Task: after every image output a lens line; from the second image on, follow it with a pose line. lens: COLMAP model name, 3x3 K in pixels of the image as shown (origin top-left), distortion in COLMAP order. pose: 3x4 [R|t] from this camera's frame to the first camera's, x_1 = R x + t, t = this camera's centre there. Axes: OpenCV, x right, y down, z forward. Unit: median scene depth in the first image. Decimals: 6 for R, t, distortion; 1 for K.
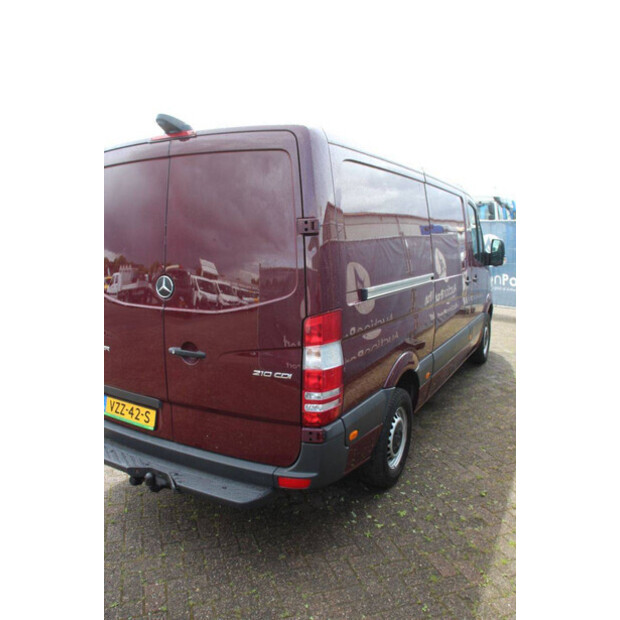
lens RADIAL K [[512.2, 0, 317.0], [0, 512.2, 310.0], [0, 0, 1]] dist [-0.177230, 0.160624]
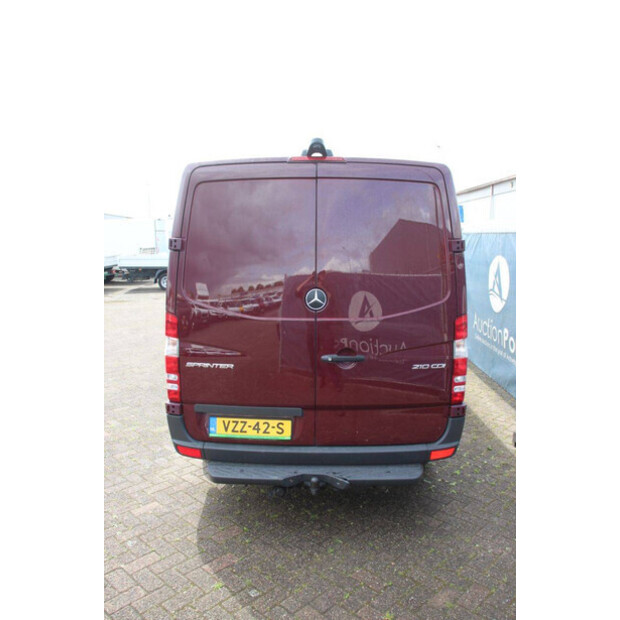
lens RADIAL K [[512.2, 0, 317.0], [0, 512.2, 310.0], [0, 0, 1]] dist [-0.177230, 0.160624]
pose [[0.886958, -0.058066, 0.458185, -0.792814], [0.068598, 0.997624, -0.006363, -0.016515], [-0.456727, 0.037075, 0.888834, 0.039147]]
